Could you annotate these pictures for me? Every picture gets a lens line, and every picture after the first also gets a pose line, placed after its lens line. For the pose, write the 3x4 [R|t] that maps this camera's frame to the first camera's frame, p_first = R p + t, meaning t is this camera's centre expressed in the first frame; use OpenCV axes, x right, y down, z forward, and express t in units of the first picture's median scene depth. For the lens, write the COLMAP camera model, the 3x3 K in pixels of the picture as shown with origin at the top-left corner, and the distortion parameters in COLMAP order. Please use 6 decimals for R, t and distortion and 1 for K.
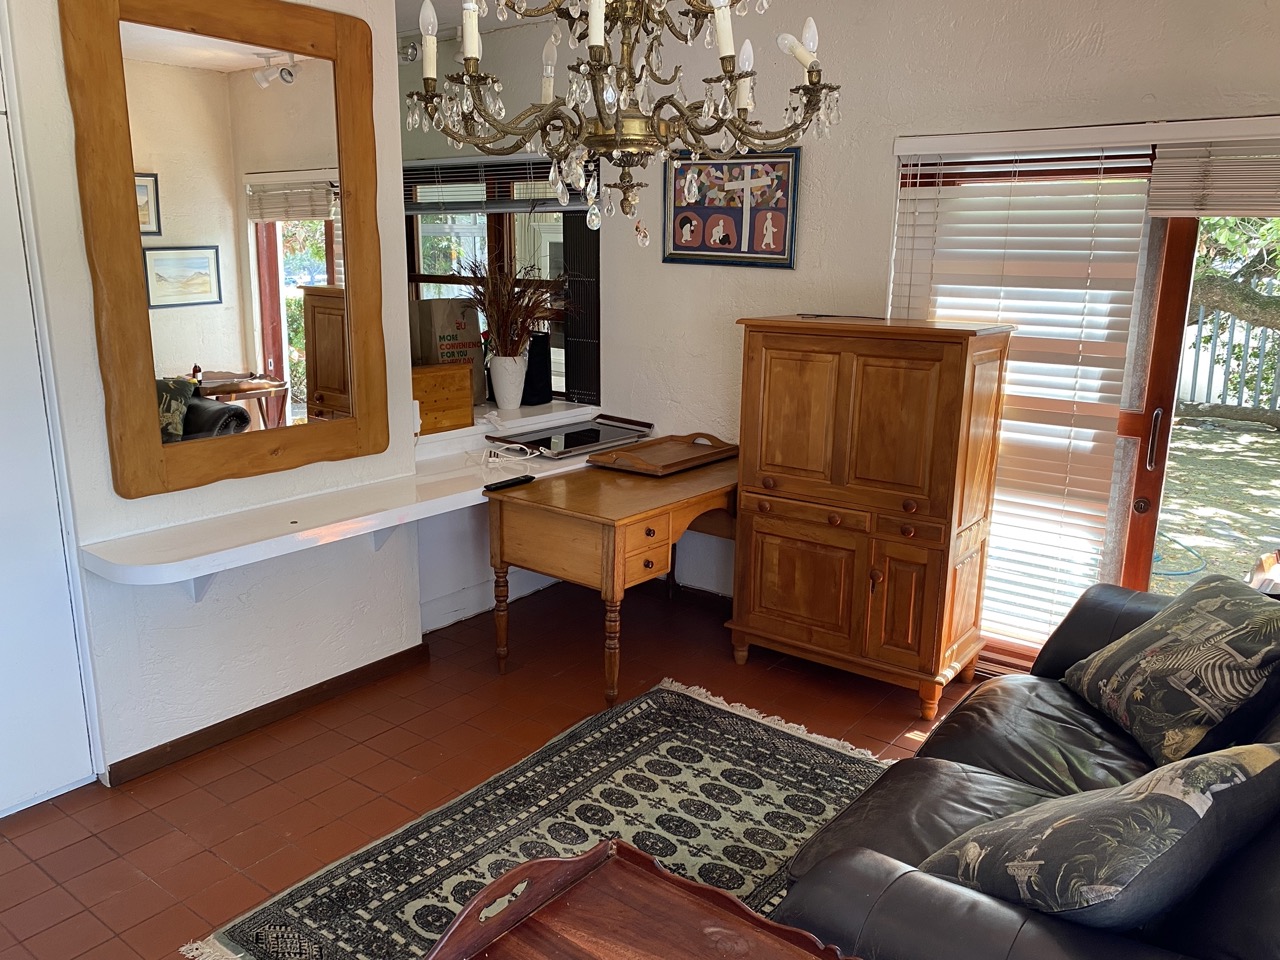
lens RADIAL K [[966.5, 0, 640.0], [0, 966.5, 480.0], [0, 0, 1]] dist [0.010569, -0.009555]
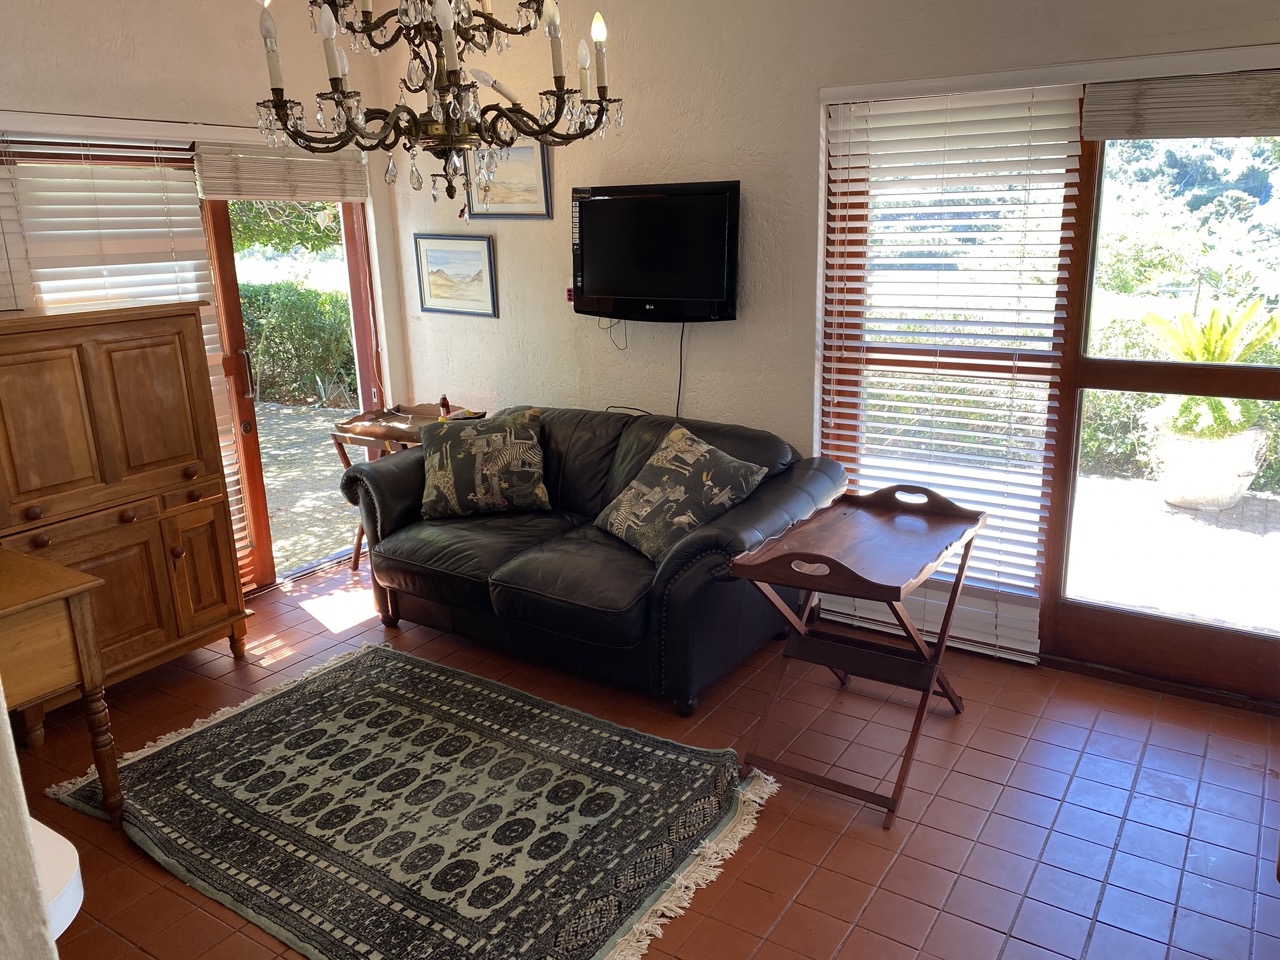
lens RADIAL K [[966.5, 0, 640.0], [0, 966.5, 480.0], [0, 0, 1]] dist [0.010569, -0.009555]
pose [[-0.066846, -0.270417, 0.960420, -0.807549], [0.261765, 0.924103, 0.278411, -0.138251], [-0.962814, 0.270015, 0.009013, 0.546201]]
